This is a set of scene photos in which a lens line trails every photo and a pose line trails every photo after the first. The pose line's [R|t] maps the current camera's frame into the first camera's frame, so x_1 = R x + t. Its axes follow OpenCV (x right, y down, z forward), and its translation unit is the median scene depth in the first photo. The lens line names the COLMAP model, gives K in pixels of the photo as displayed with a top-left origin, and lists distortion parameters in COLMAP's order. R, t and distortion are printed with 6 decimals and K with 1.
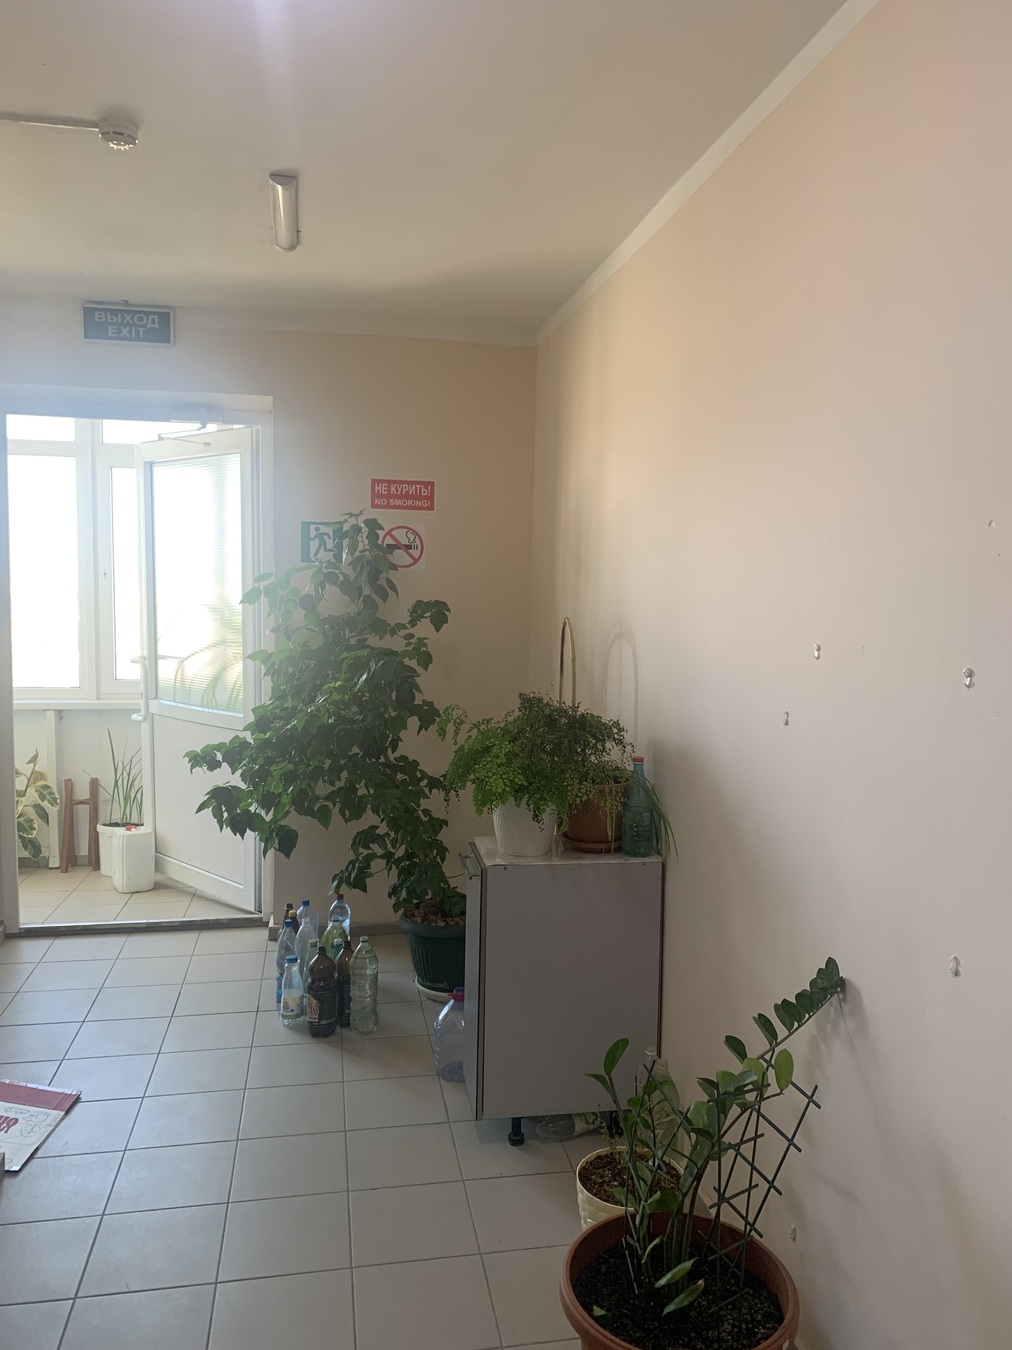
lens RADIAL K [[1013.1, 0, 506.1], [0, 1013.1, 680.5], [0, 0, 1]] dist [0.016335, -0.005148]
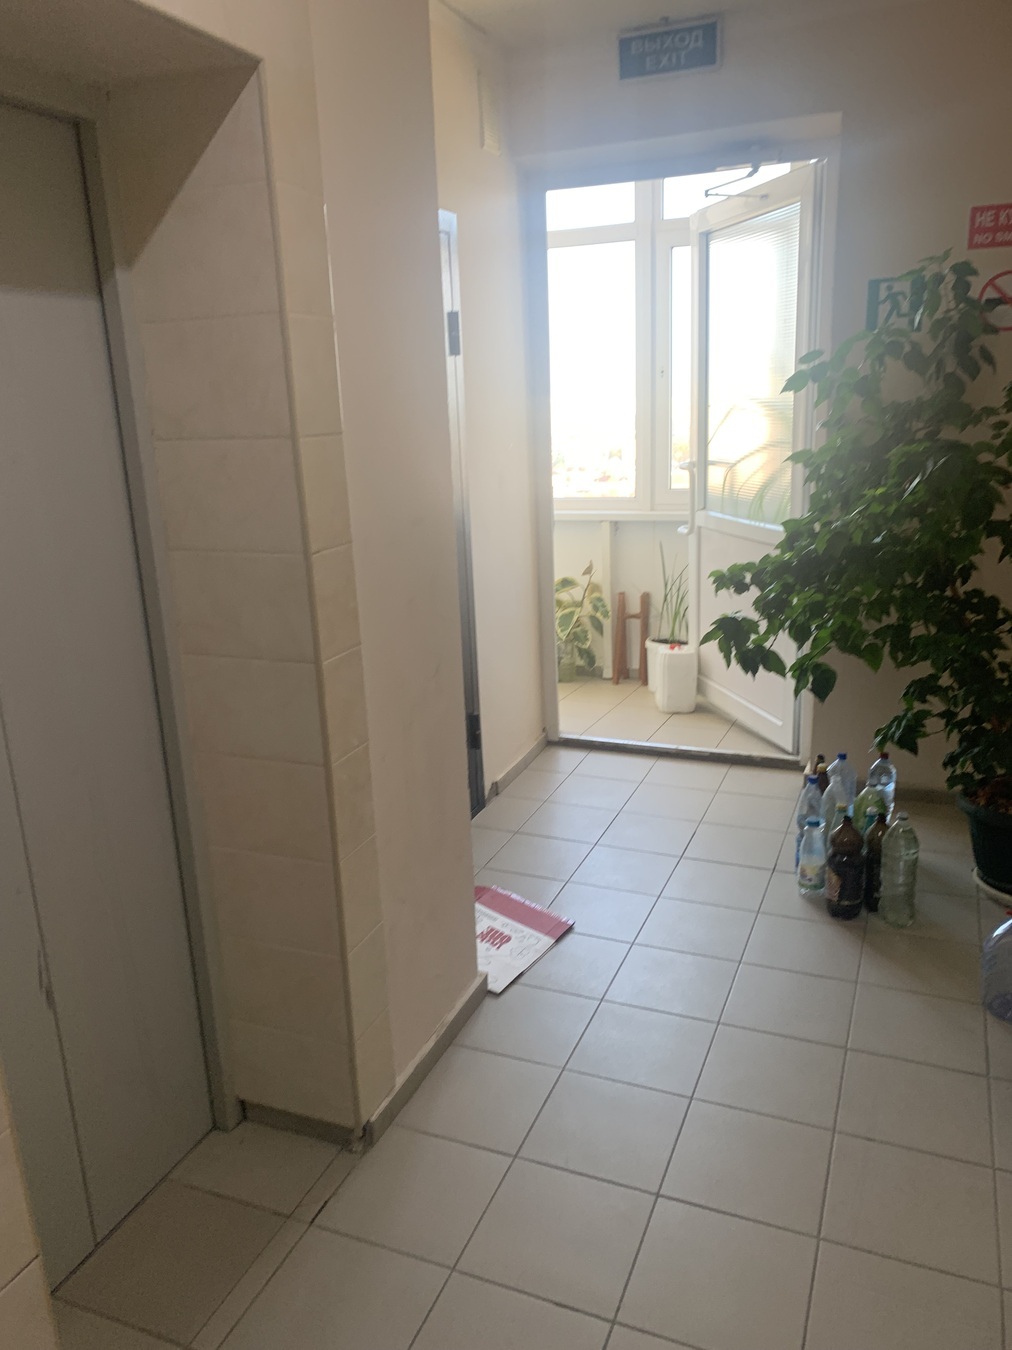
lens RADIAL K [[1013.1, 0, 506.1], [0, 1013.1, 680.5], [0, 0, 1]] dist [0.016335, -0.005148]
pose [[0.838628, 0.101228, -0.535216, 0.014319], [-0.001818, 0.983094, 0.183090, 0.003206], [0.544702, -0.152572, 0.824634, 0.165500]]
